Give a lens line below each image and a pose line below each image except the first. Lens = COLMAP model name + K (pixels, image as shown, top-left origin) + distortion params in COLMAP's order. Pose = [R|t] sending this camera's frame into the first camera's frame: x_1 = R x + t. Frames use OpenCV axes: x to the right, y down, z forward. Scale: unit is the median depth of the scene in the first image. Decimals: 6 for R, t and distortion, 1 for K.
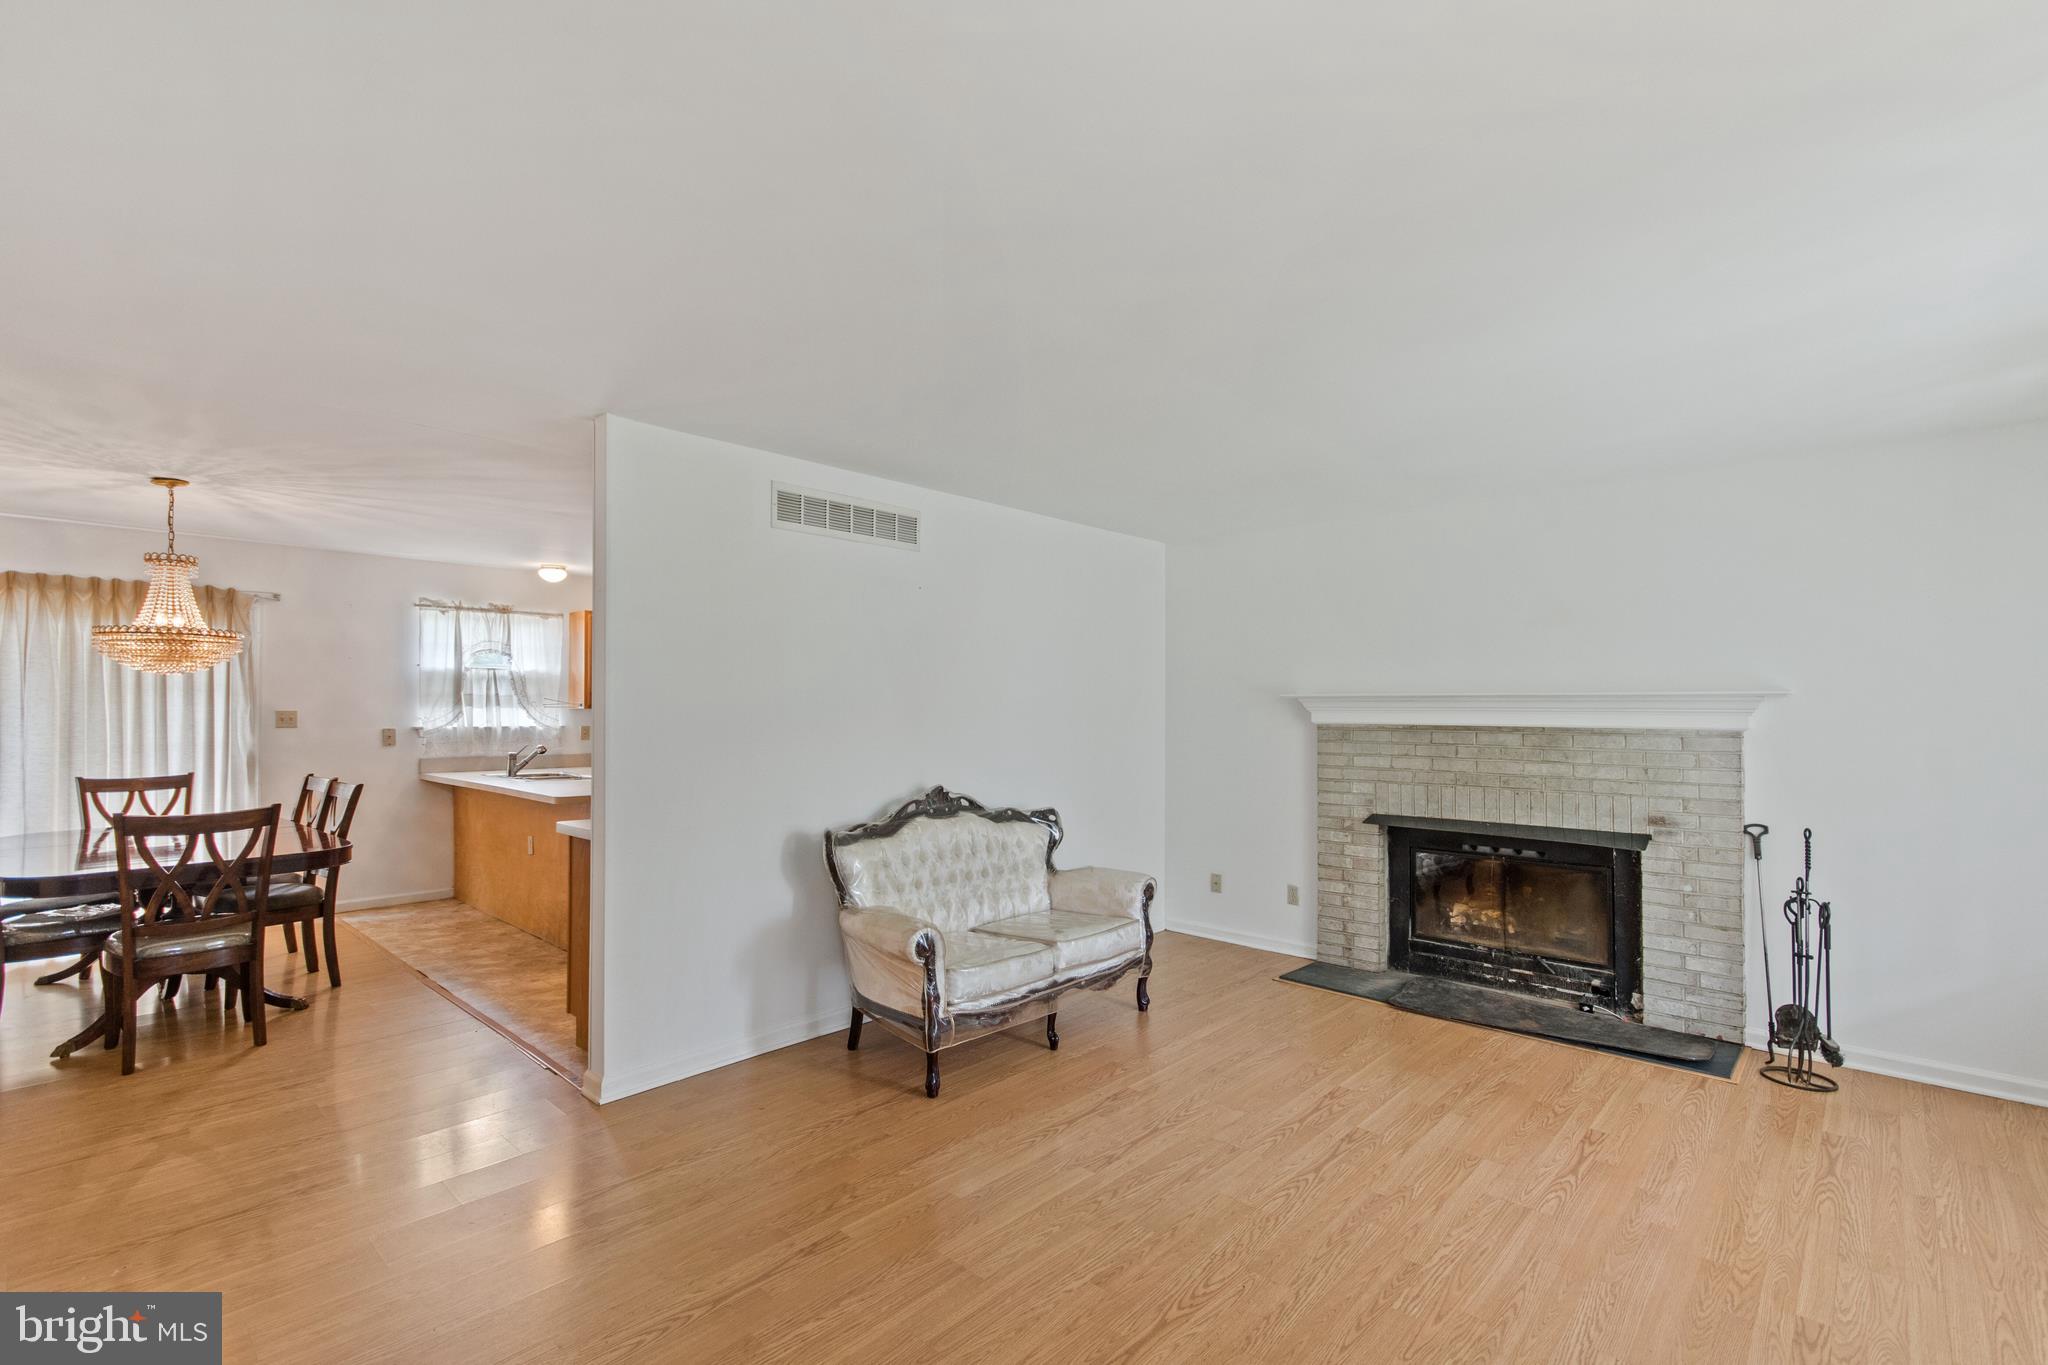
lens RADIAL K [[879.3, 0, 1024.7], [0, 879.3, 694.6], [0, 0, 1]] dist [0.001354, -0.009788]
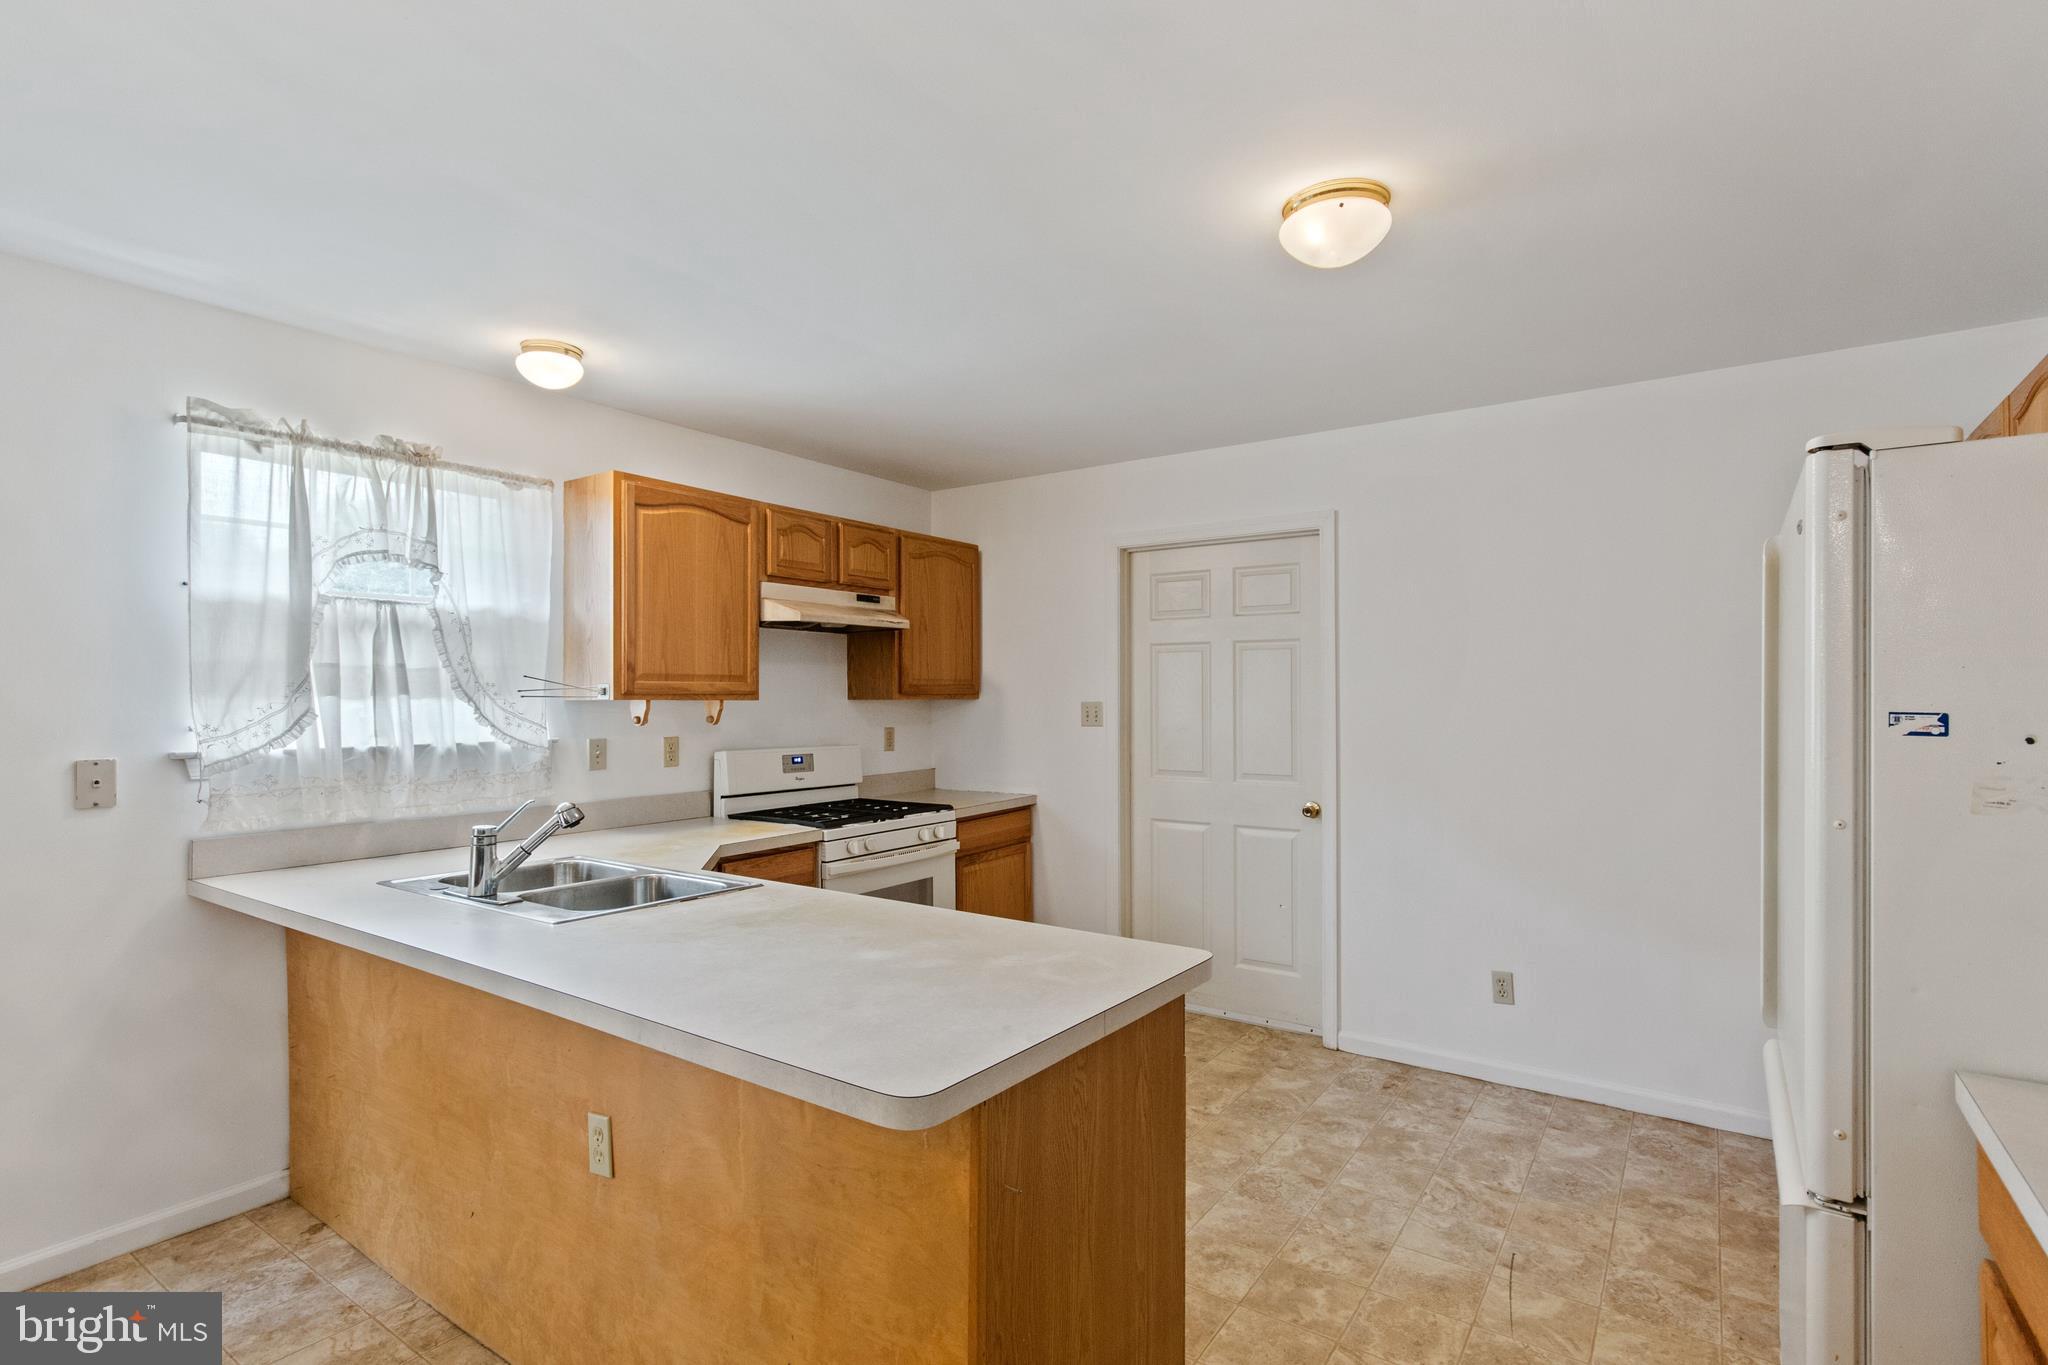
lens RADIAL K [[962.3, 0, 1024.0], [0, 962.3, 682.5], [0, 0, 1]] dist [-0.000829, 0.000693]
pose [[0.994466, -0.002691, 0.105029, -0.378777], [0.002445, 0.999994, 0.002477, 0.007421], [-0.105035, -0.002206, 0.994466, 0.555187]]
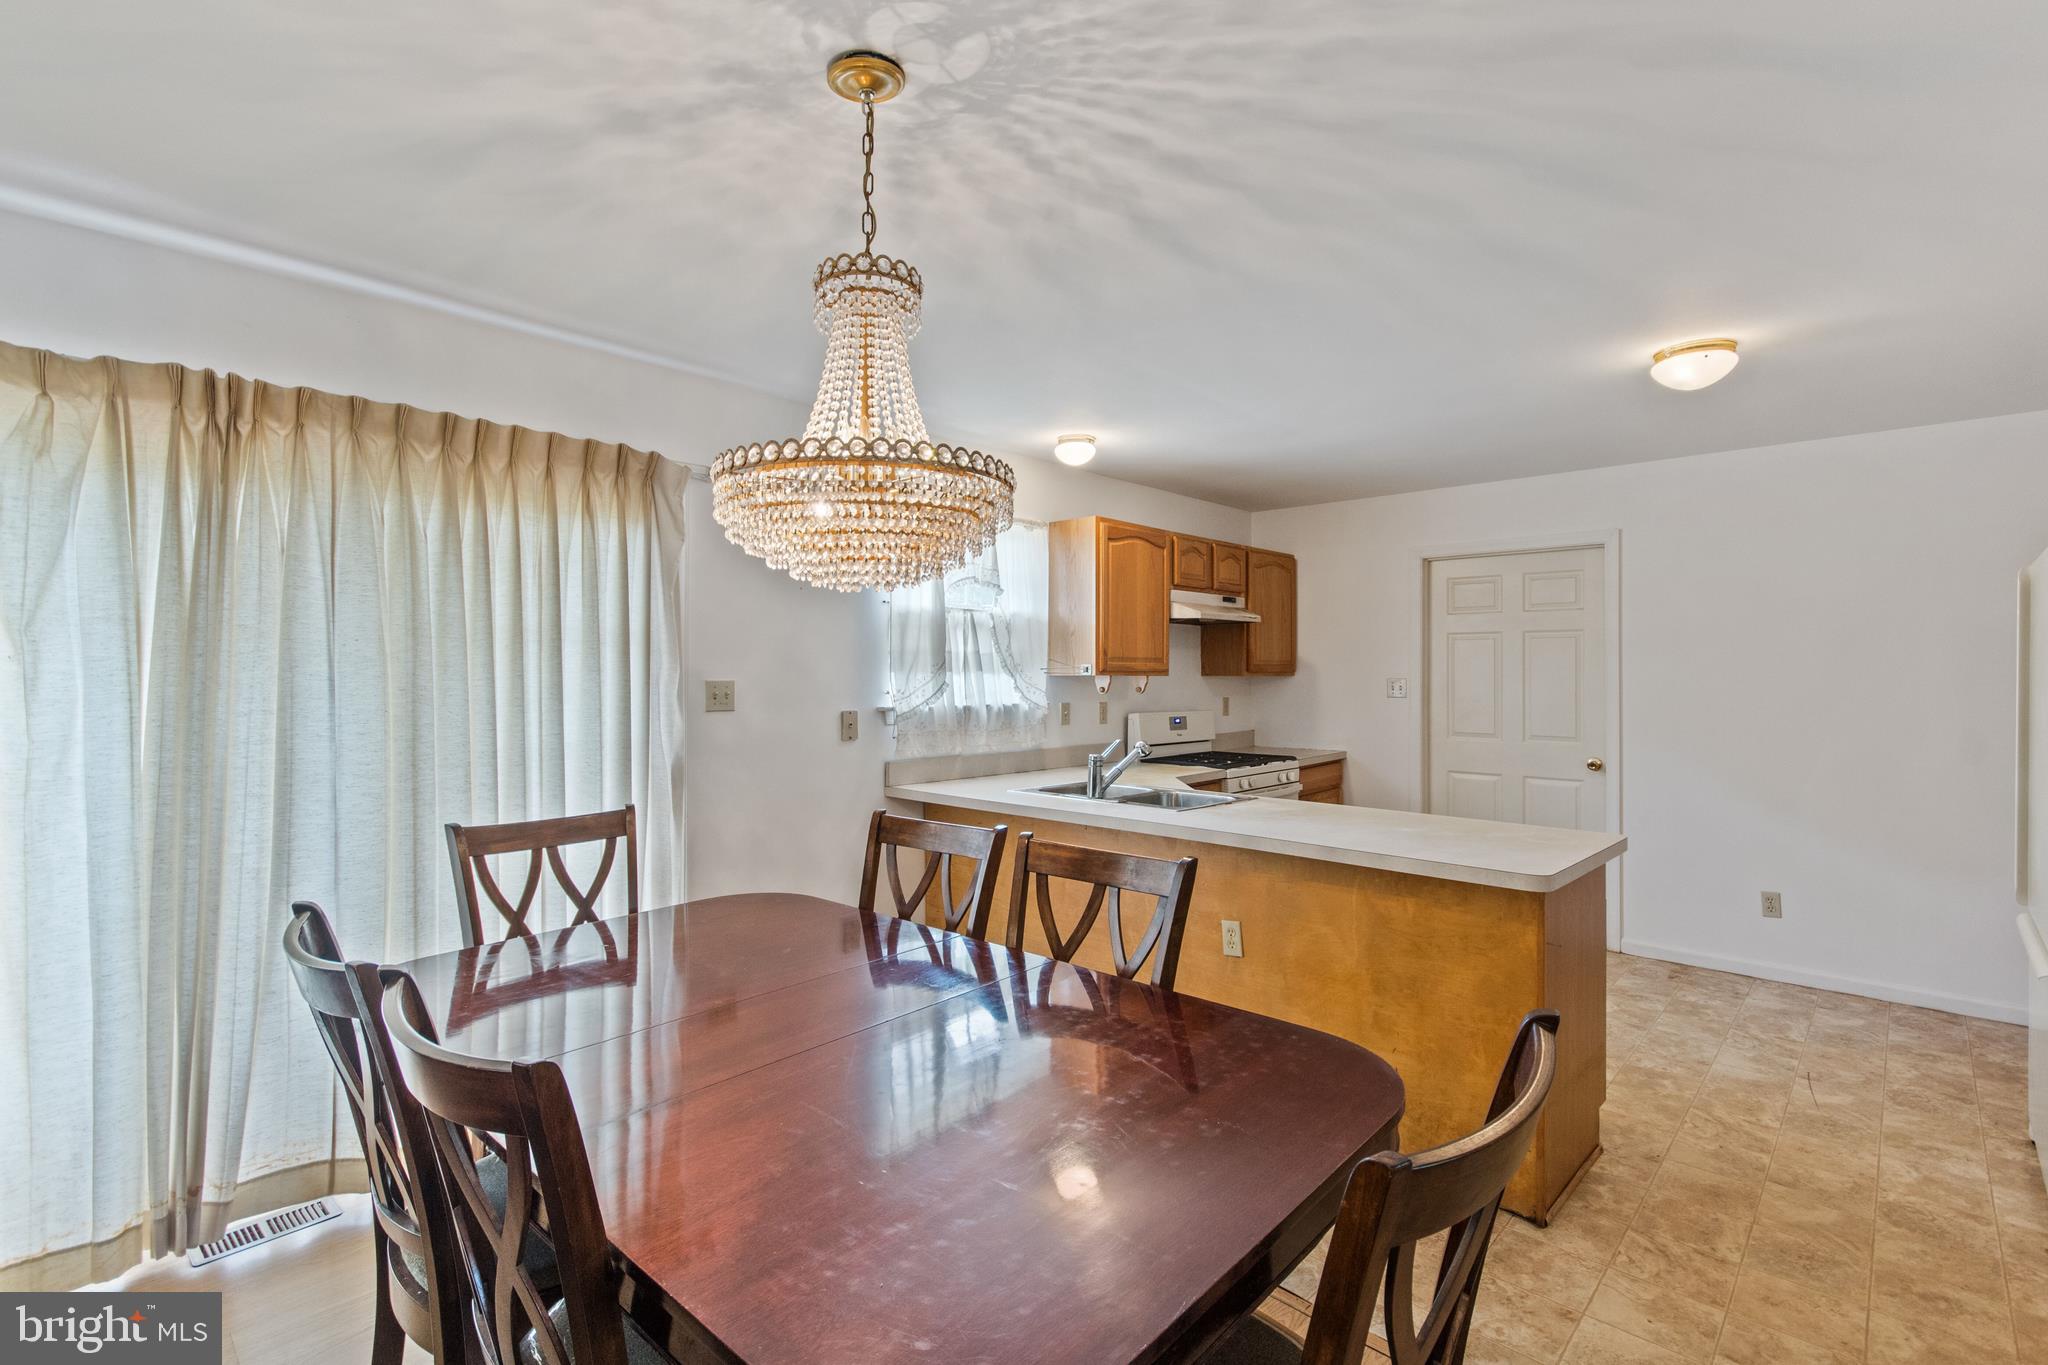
lens RADIAL K [[924.3, 0, 1026.6], [0, 924.3, 662.0], [0, 0, 1]] dist [0.003274, -0.001320]
pose [[0.999230, -0.000653, -0.039242, -0.563317], [0.000839, 0.999988, 0.004728, 0.003797], [0.039238, -0.004758, 0.999219, 0.379894]]
